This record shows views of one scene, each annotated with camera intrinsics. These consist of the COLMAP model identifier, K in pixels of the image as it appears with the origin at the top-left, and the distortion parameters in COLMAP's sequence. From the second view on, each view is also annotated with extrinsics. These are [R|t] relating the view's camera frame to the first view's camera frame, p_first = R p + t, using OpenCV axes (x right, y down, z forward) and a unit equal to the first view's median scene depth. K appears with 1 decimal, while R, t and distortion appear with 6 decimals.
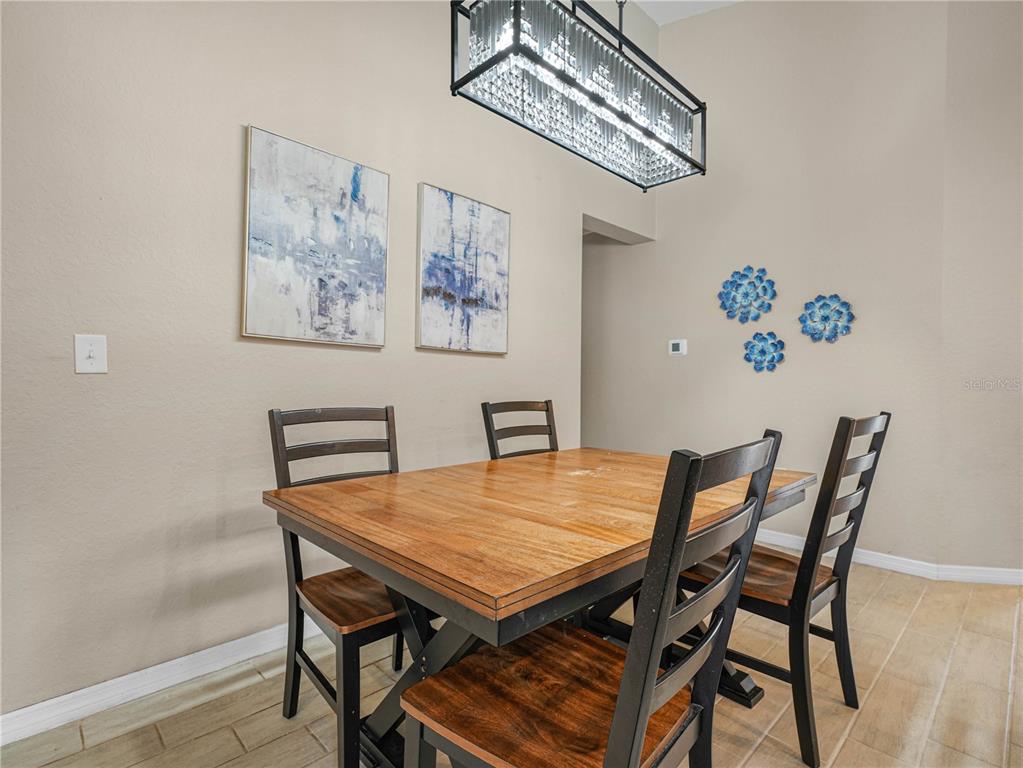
lens RADIAL K [[509.3, 0, 509.9], [0, 509.3, 394.0], [0, 0, 1]] dist [-0.001077, -0.000544]
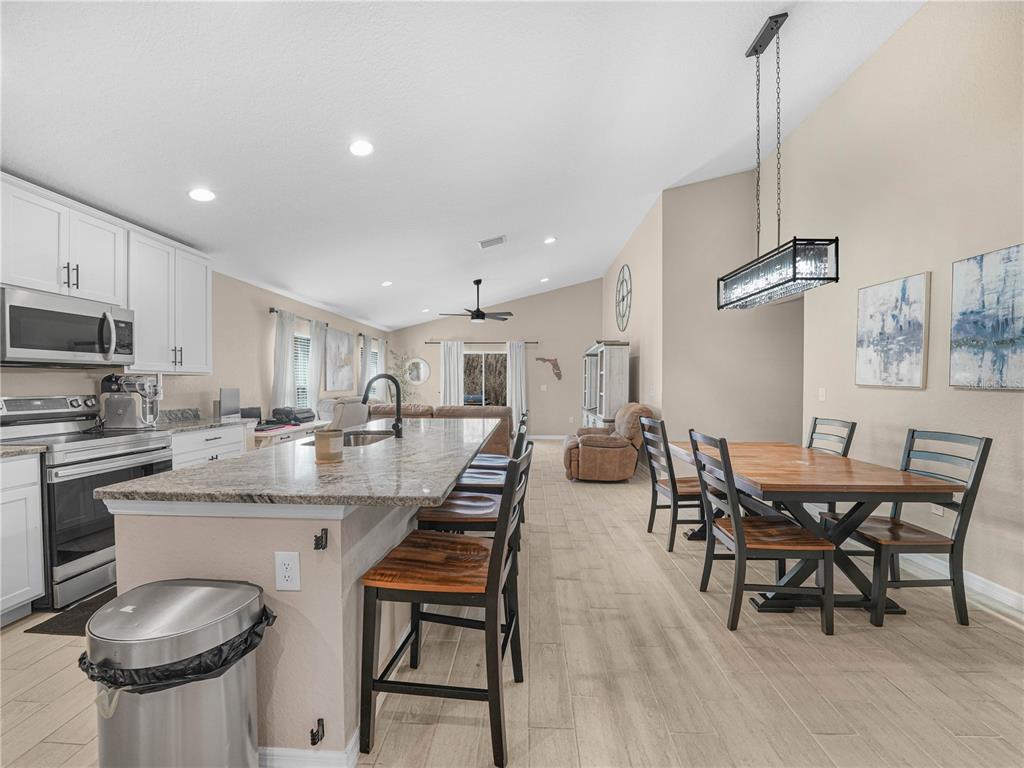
lens RADIAL K [[411.2, 0, 512.6], [0, 411.2, 391.7], [0, 0, 1]] dist [-0.022083, -0.000112]
pose [[-0.722458, 0.008060, -0.691368, 1.250398], [-0.019523, 0.999296, 0.032051, -0.082459], [0.691139, 0.036653, -0.721792, 0.881089]]
